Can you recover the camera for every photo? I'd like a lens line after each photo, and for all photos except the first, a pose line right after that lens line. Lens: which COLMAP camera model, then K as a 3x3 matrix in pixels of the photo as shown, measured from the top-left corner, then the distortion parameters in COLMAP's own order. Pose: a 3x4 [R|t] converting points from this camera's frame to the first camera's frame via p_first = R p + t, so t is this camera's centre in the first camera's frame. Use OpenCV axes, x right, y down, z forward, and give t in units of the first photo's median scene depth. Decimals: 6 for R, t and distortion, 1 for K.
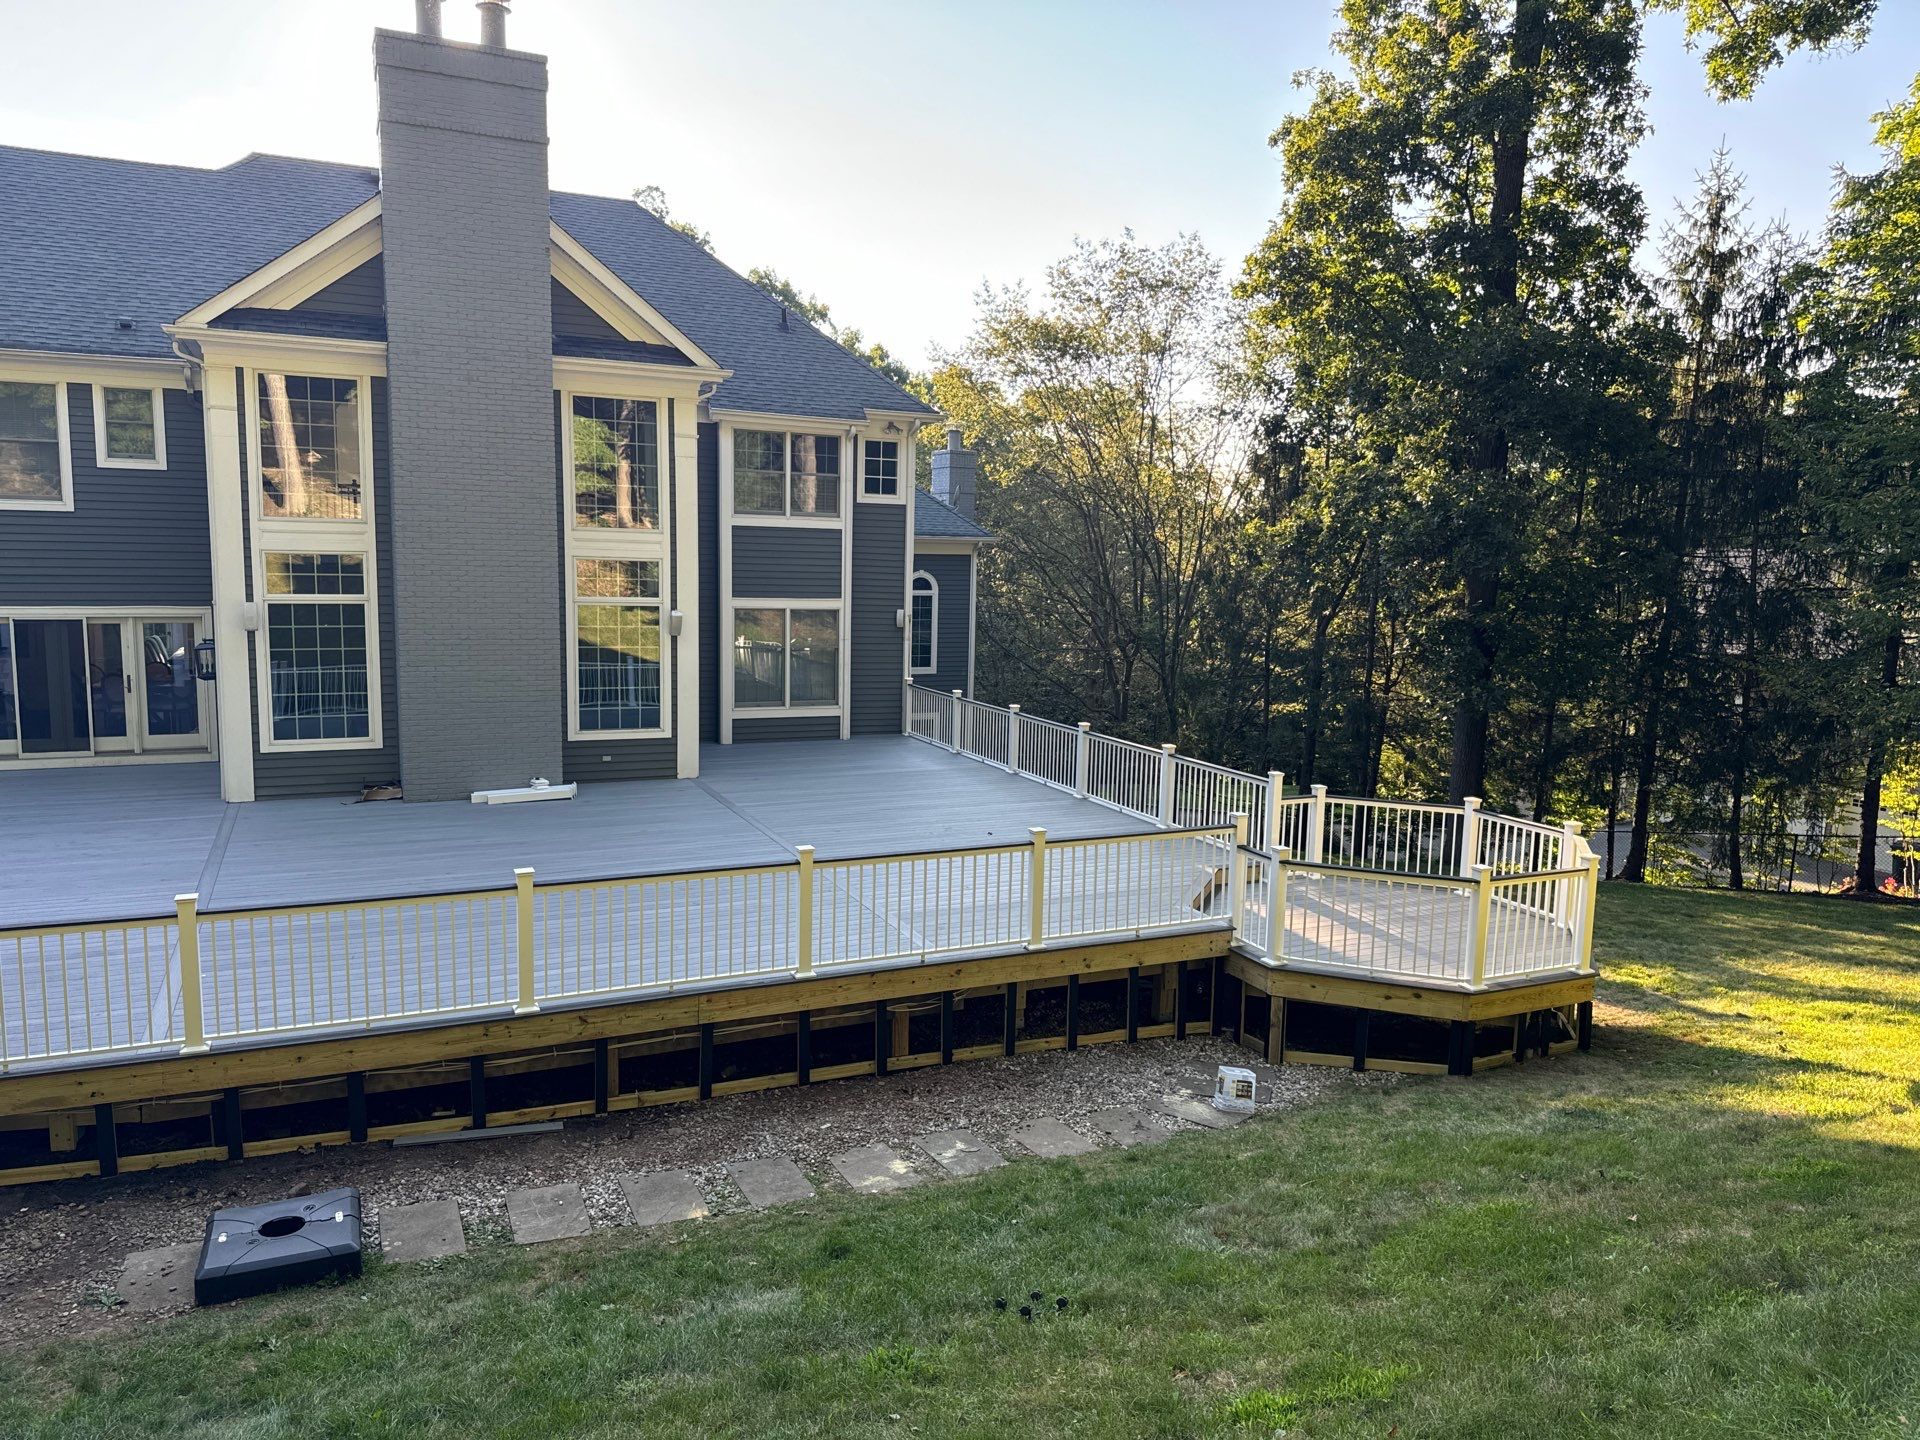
lens RADIAL K [[1338.6, 0, 963.2], [0, 1338.6, 726.3], [0, 0, 1]] dist [0.145905, -0.220732]
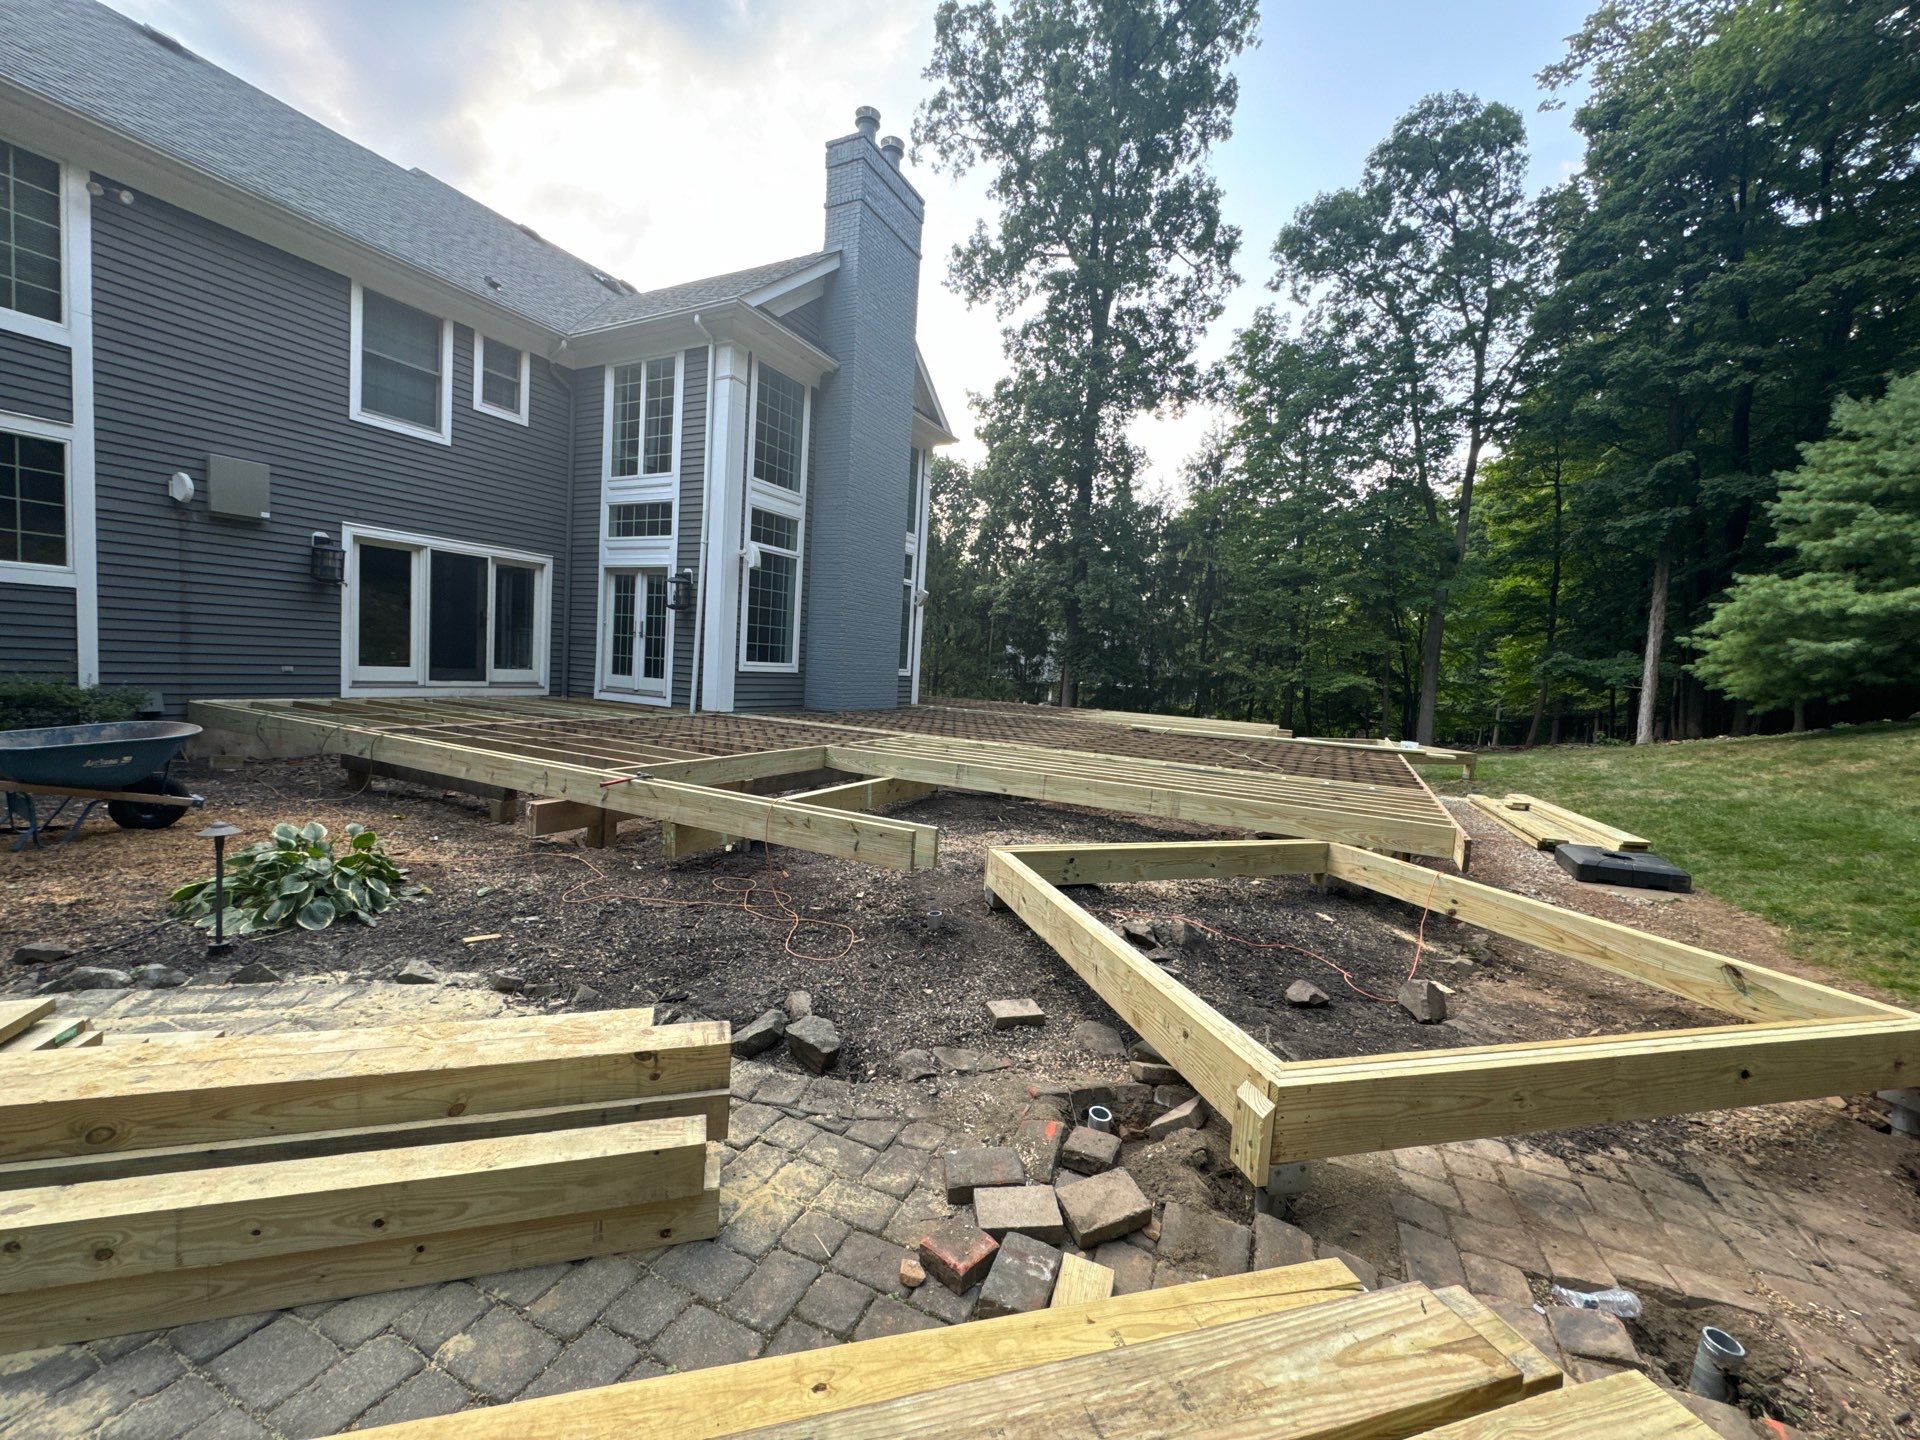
lens RADIAL K [[766.2, 0, 960.0], [0, 766.2, 720.0], [0, 0, 1]] dist [-0.001402, -0.000637]
pose [[0.782595, -0.021454, 0.622162, -0.723121], [0.041689, 0.998969, -0.017991, 0.076395], [-0.621134, 0.040017, 0.782682, 0.322667]]
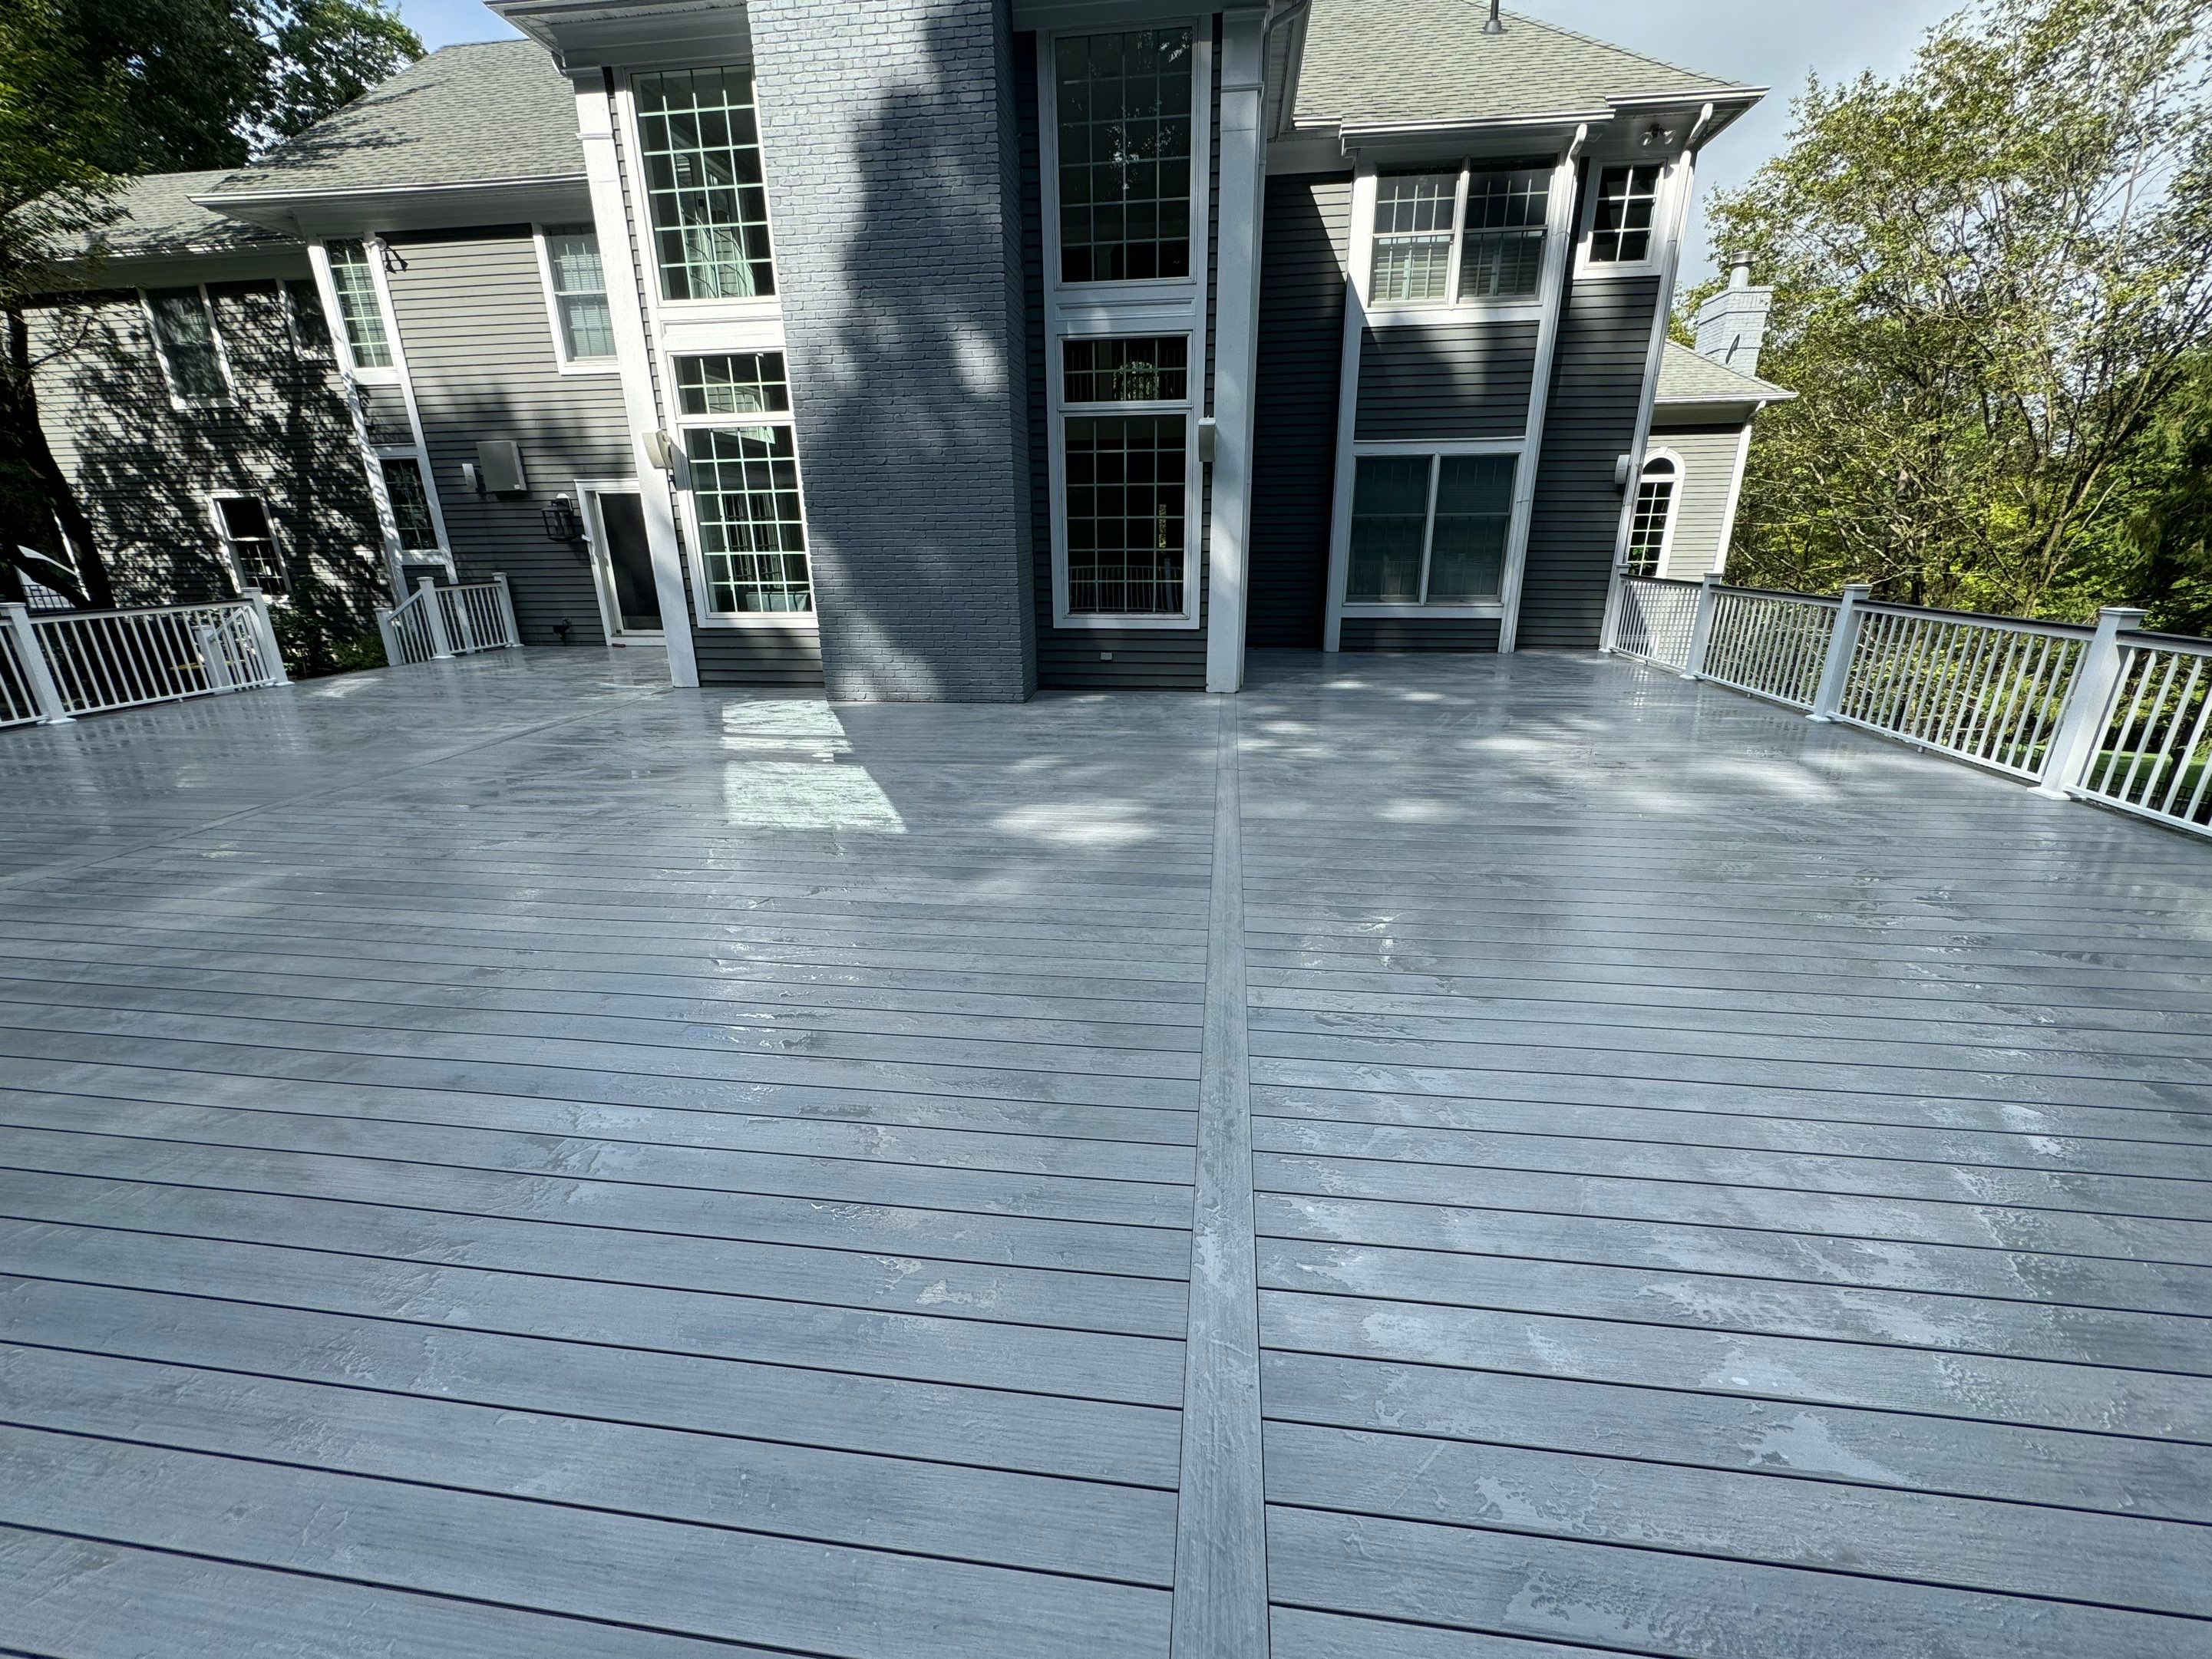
lens RADIAL K [[880.4, 0, 1107.1], [0, 880.4, 825.4], [0, 0, 1]] dist [-0.000359, -0.000099]
pose [[0.846886, 0.135748, -0.514156, -0.019616], [-0.039313, 0.980205, 0.194041, 0.021594], [0.530319, -0.144118, 0.835459, 0.621846]]
